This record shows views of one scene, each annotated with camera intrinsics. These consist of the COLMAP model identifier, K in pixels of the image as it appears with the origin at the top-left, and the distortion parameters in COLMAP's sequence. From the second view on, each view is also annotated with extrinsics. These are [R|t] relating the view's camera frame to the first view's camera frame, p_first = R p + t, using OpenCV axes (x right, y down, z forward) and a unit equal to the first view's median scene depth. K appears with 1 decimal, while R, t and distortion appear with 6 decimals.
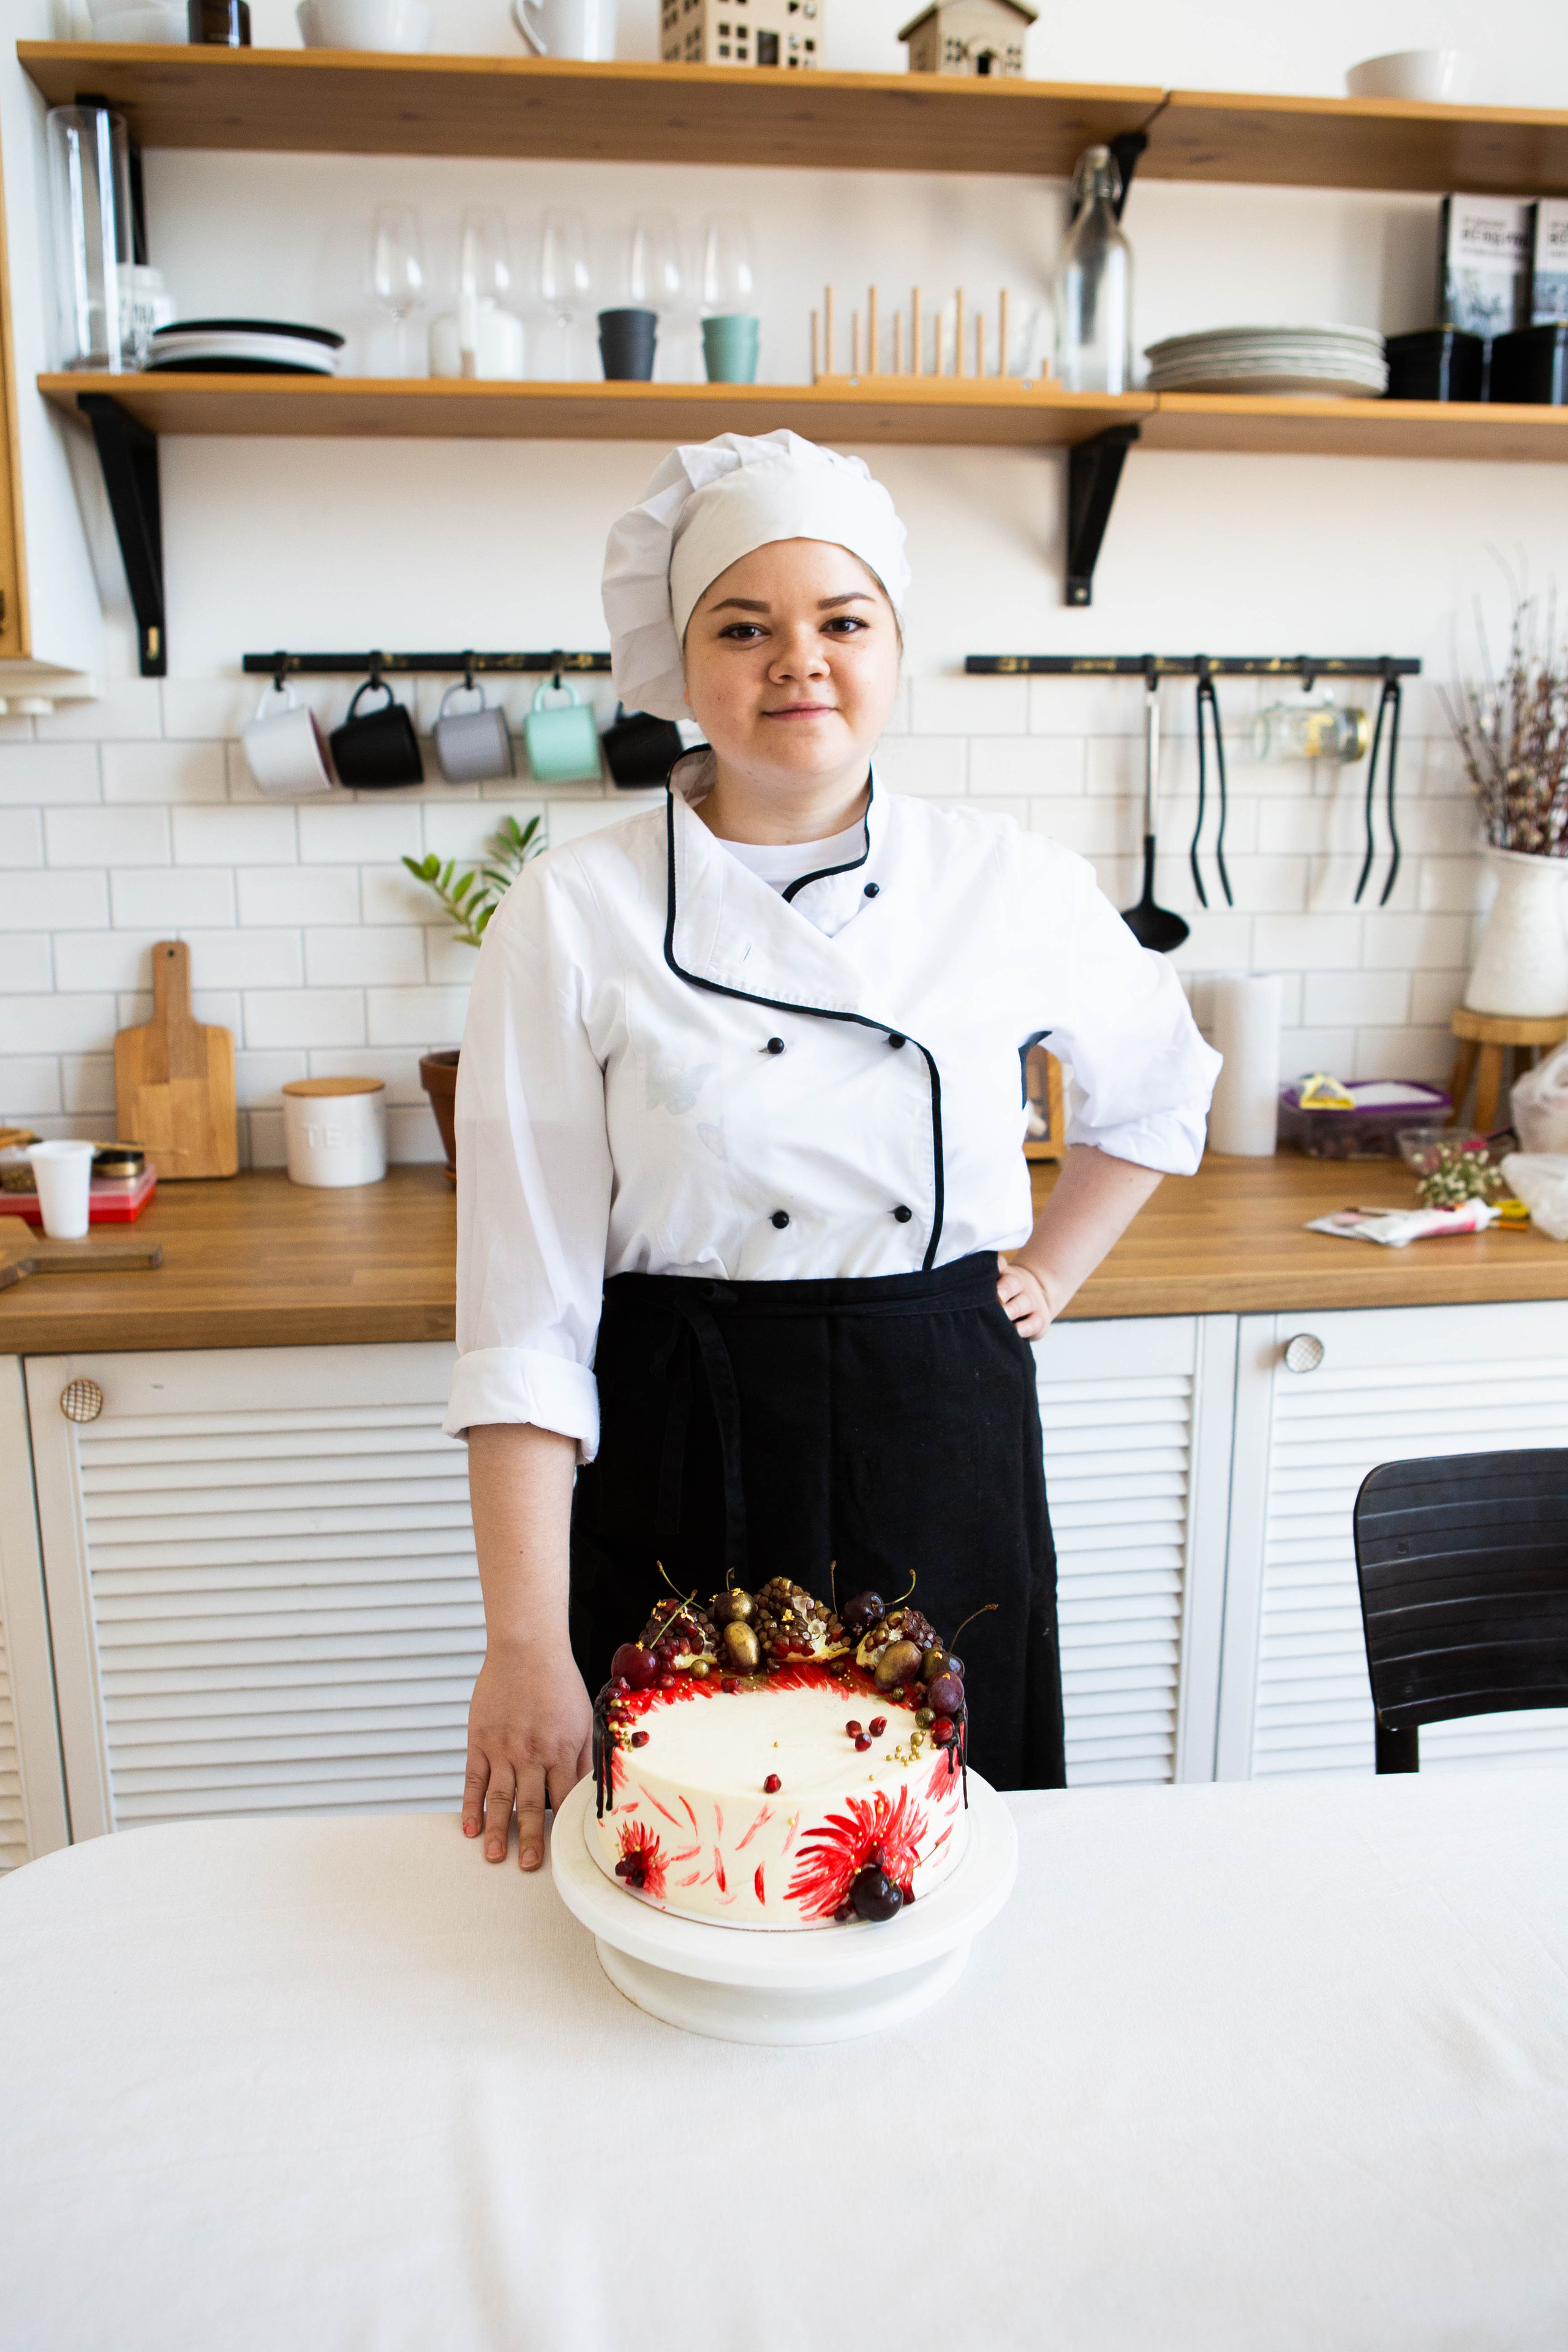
lens RADIAL K [[2000.4, 0, 784.0], [0, 2000.4, 1176.0], [0, 0, 1]] dist [-0.111055, 0.117076]
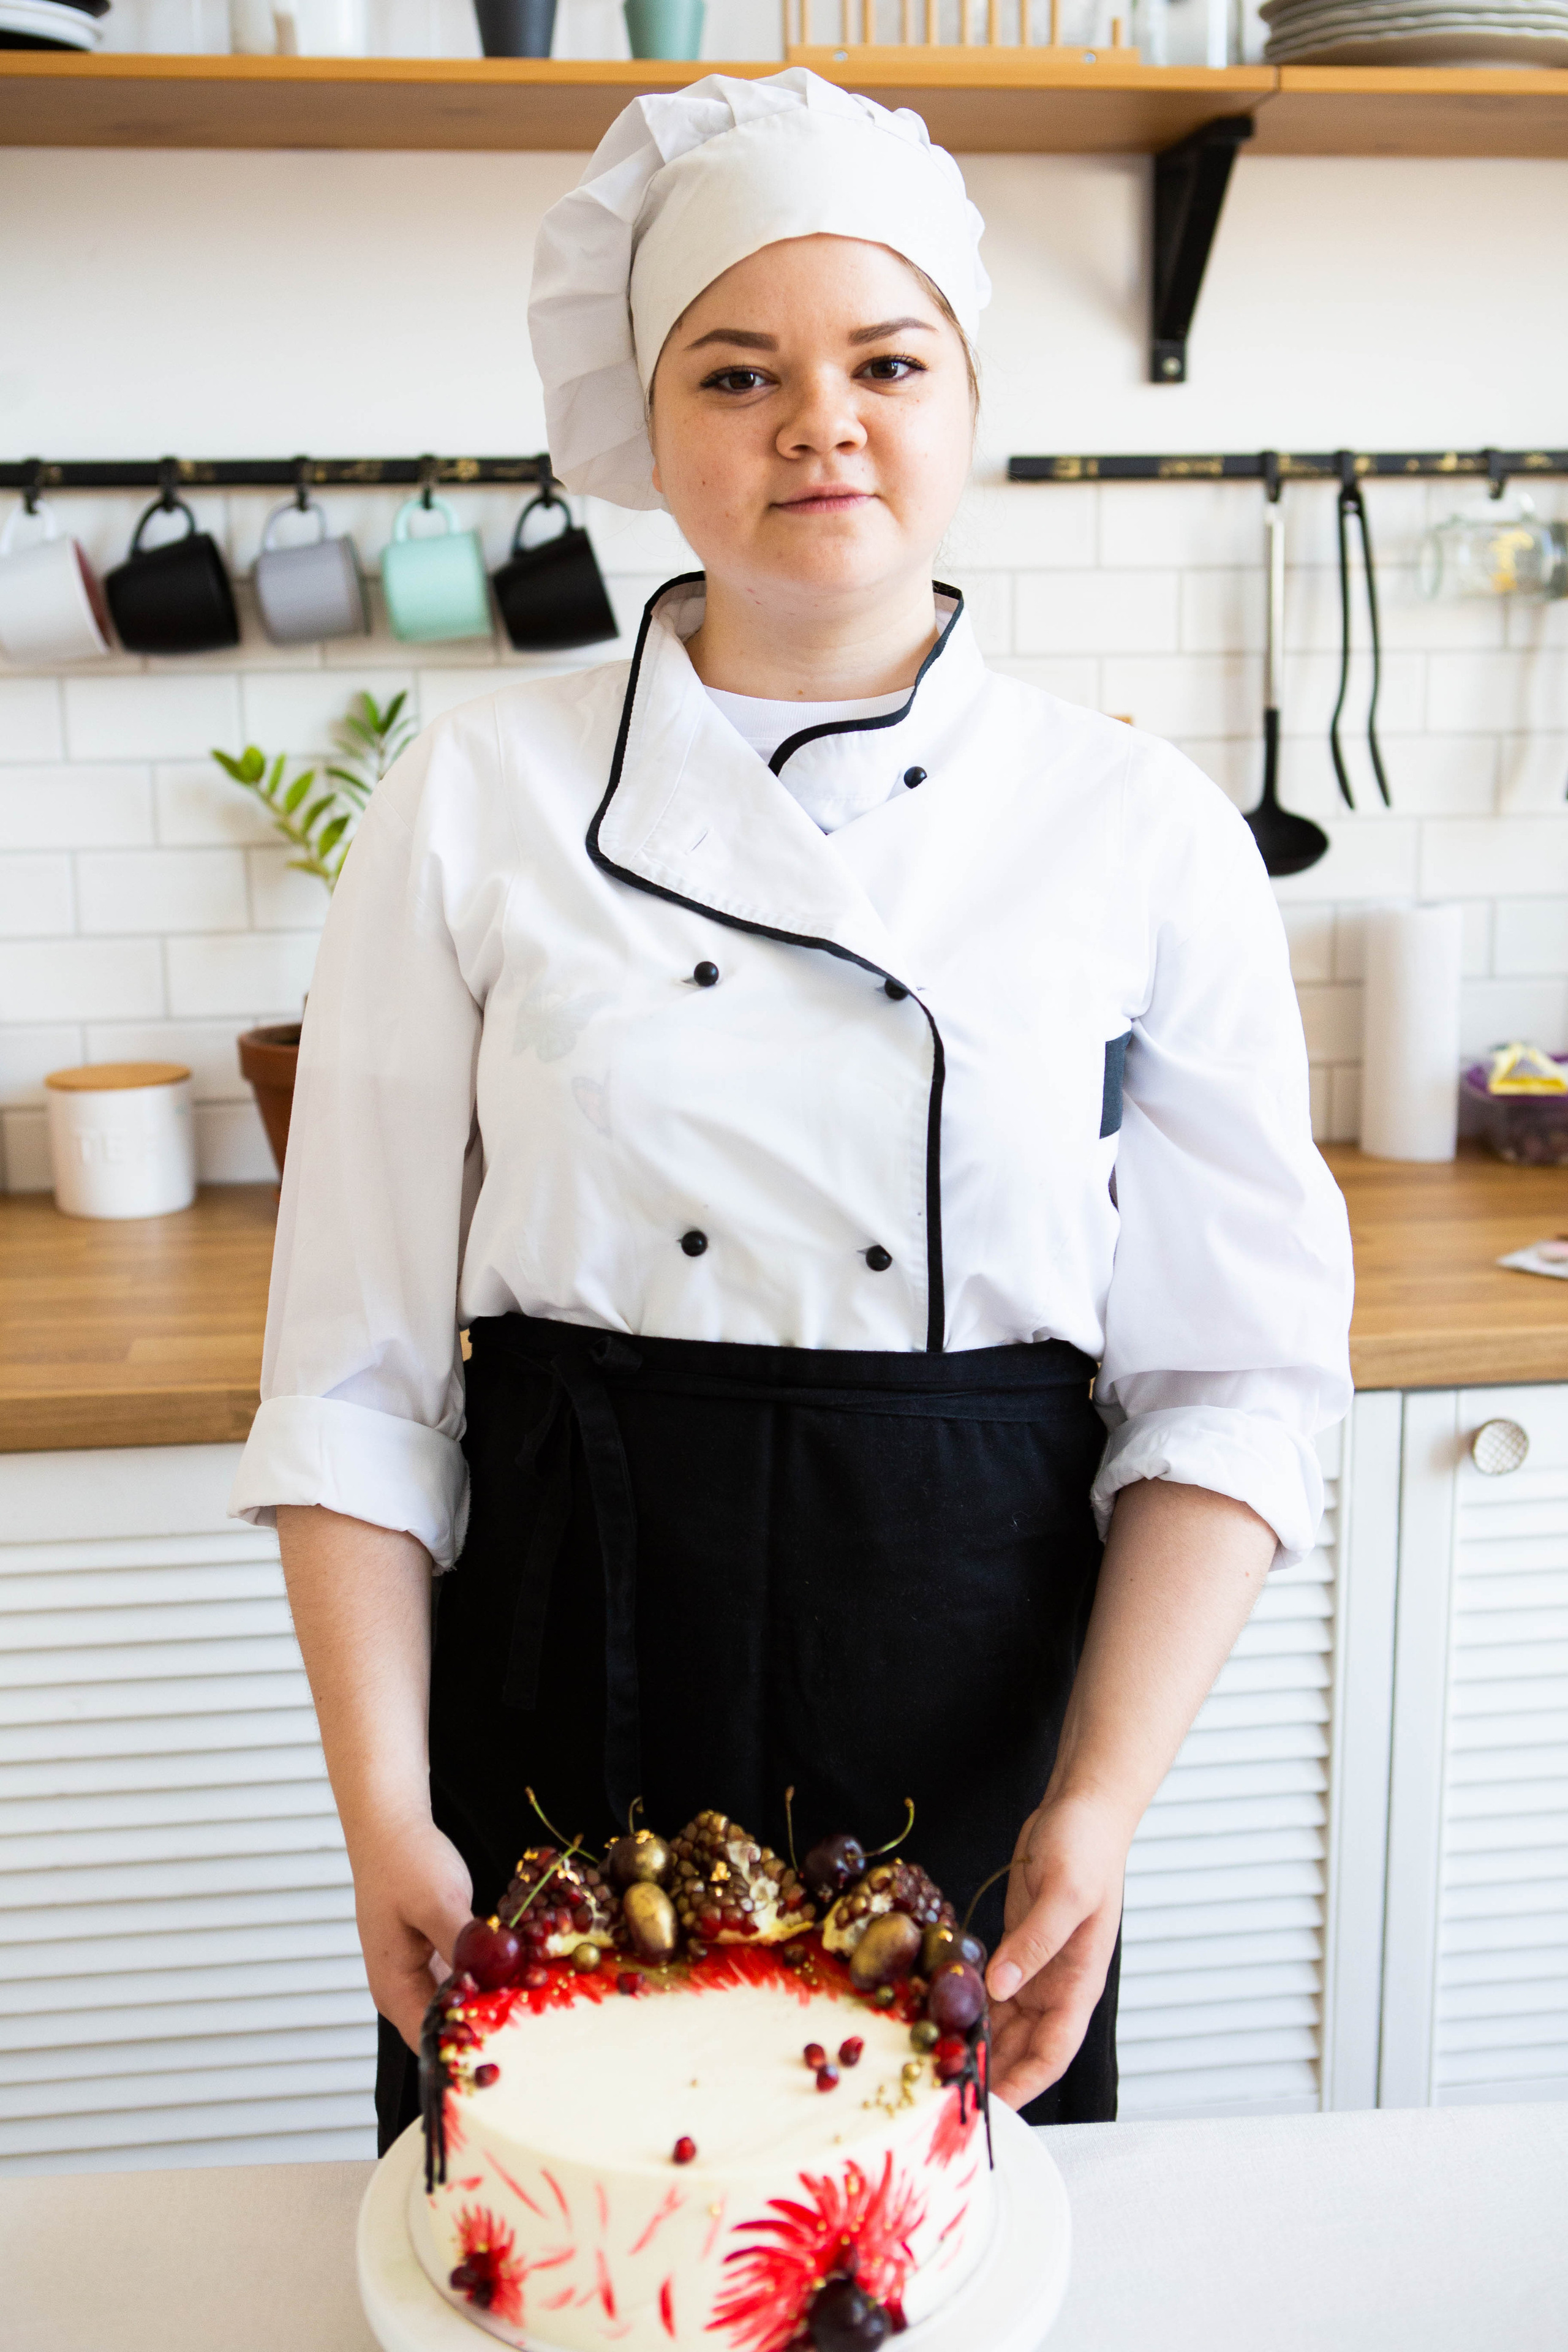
lens RADIAL K [[2670.7, 0, 784.0], [0, 2670.7, 1176.0], [0, 0, 1]] dist [-0.040373, 0.065850]
pose [[0.999935, -0.009977, -0.005571, 0.015119], [0.009955, 0.999943, -0.003962, -0.003562], [0.005610, 0.003907, 0.999977, 0.056010]]
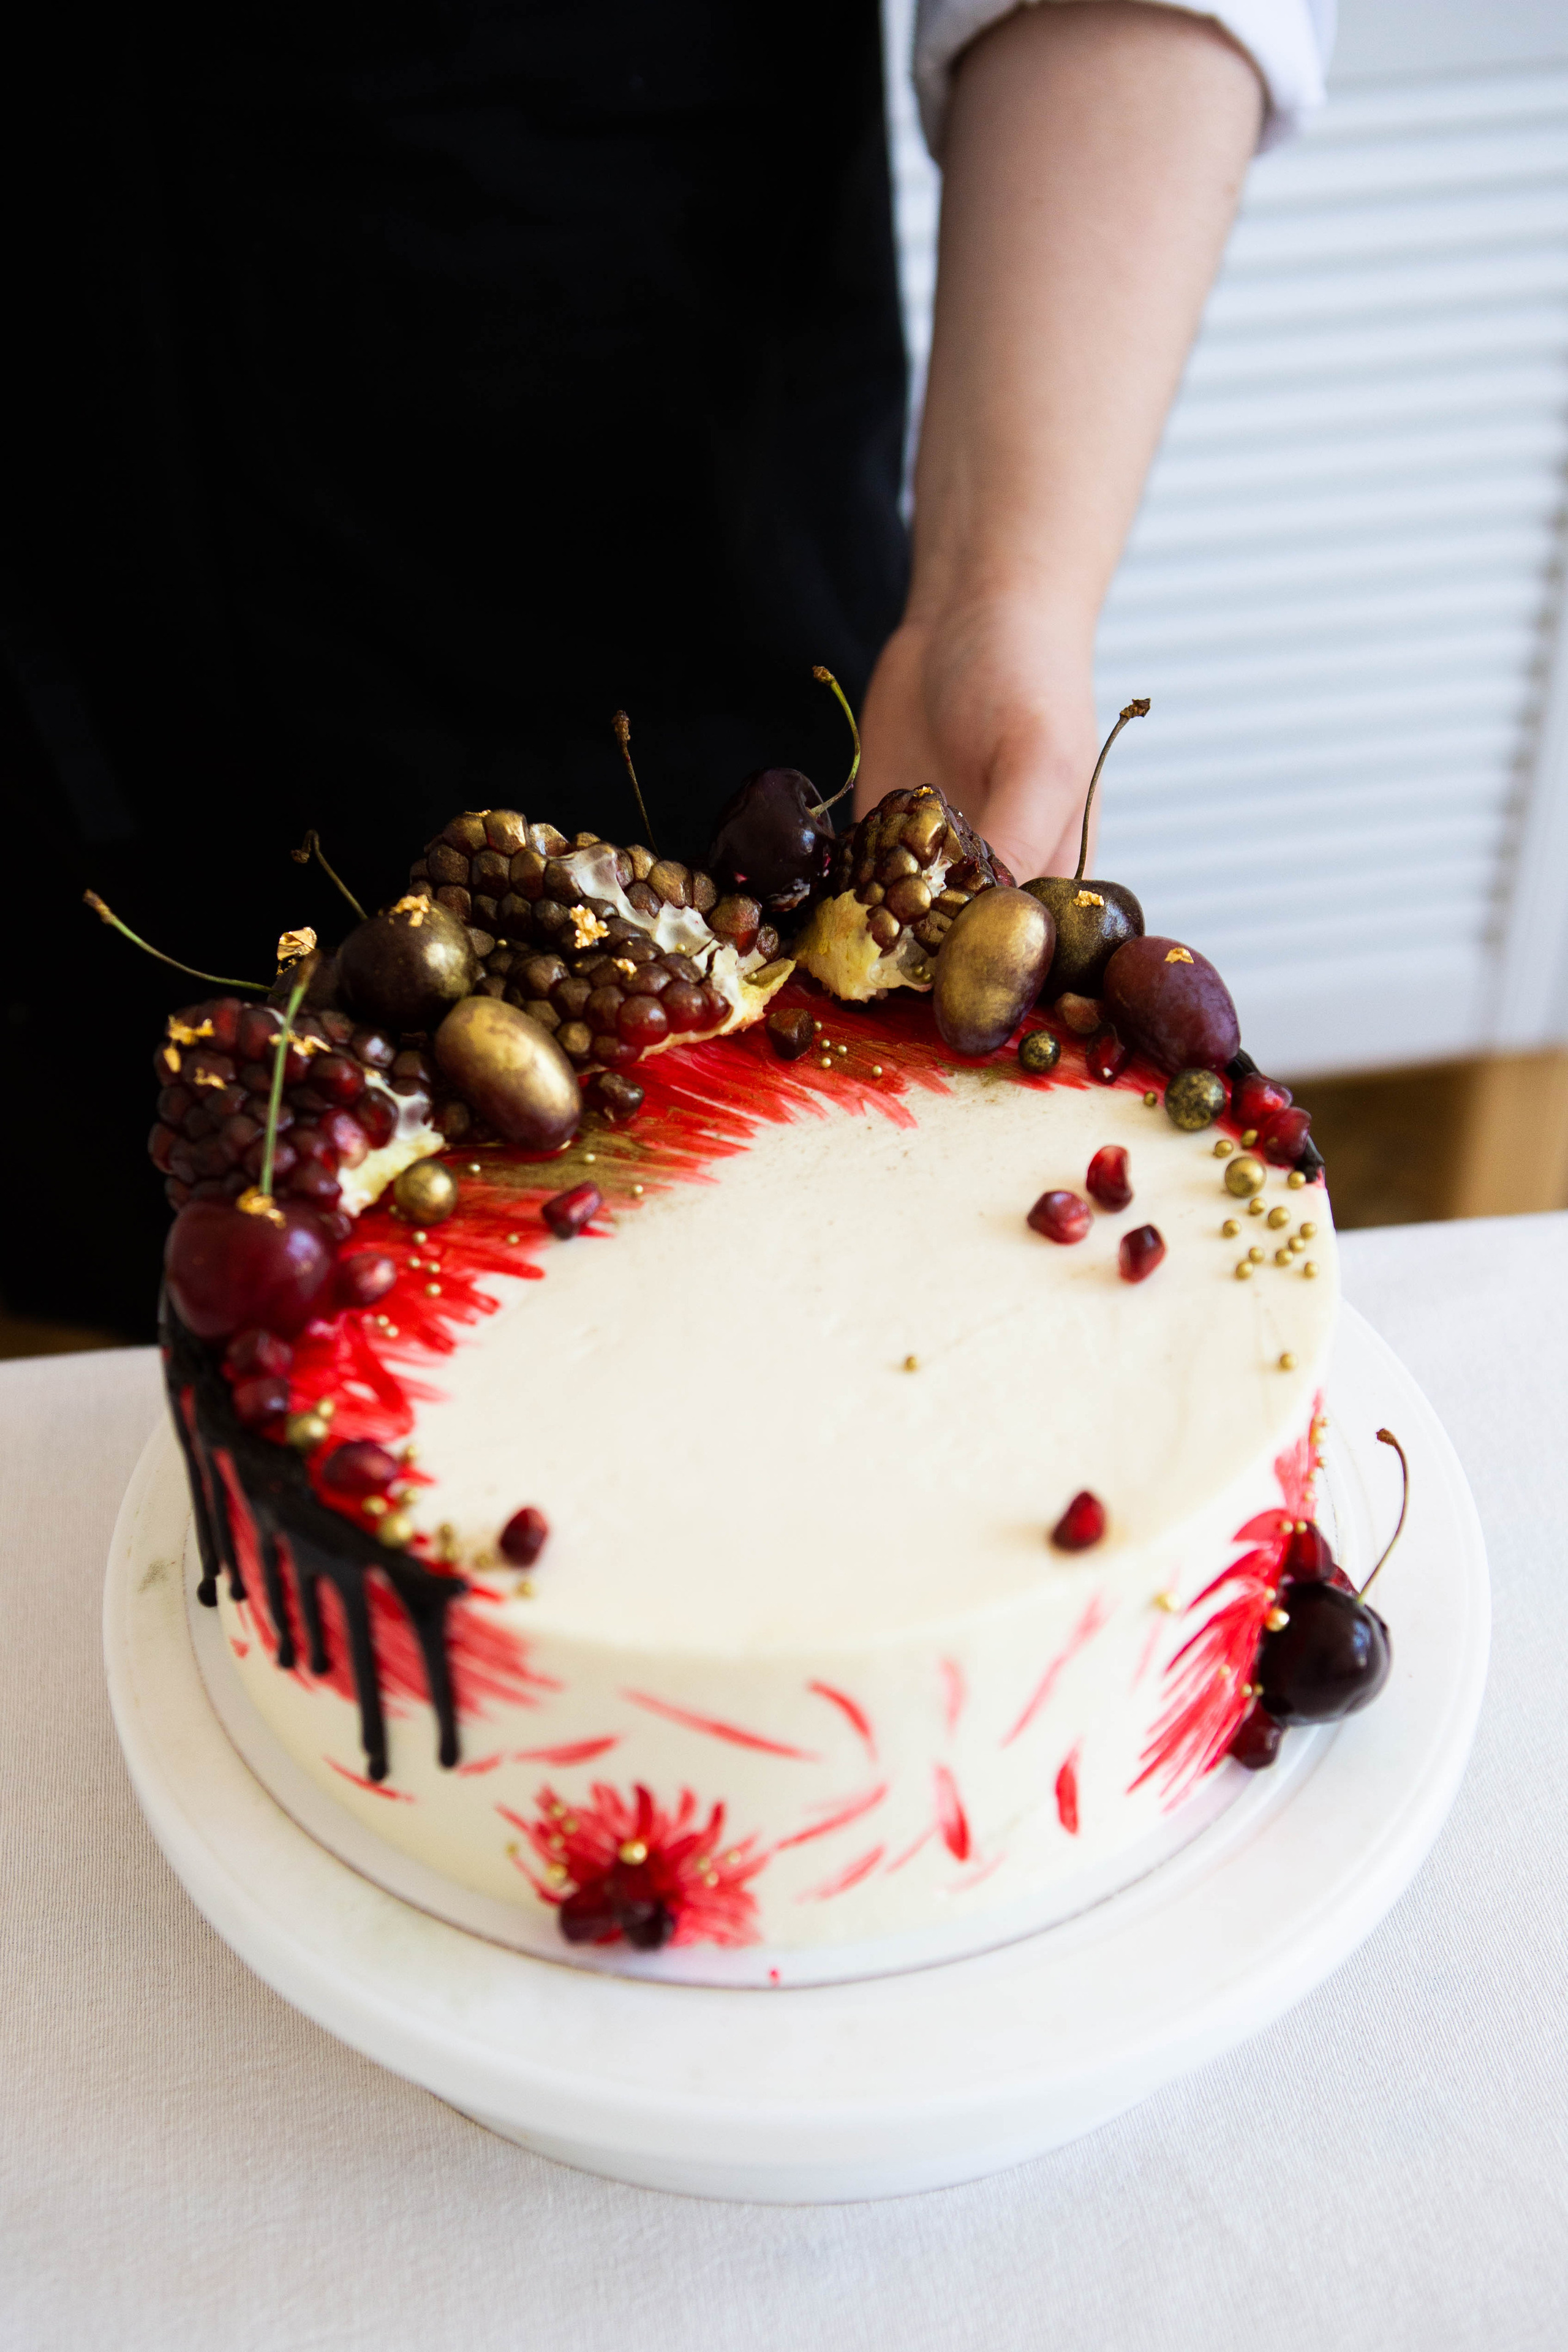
lens RADIAL K [[2893.2, 0, 826.2], [0, 2893.2, 1176.7], [0, 0, 1]] dist [-0.006730, 0.002558]
pose [[0.838697, -0.359927, 0.408706, -0.088139], [0.136128, 0.865201, 0.482594, 0.019435], [-0.527311, -0.349113, 0.774637, 0.312220]]
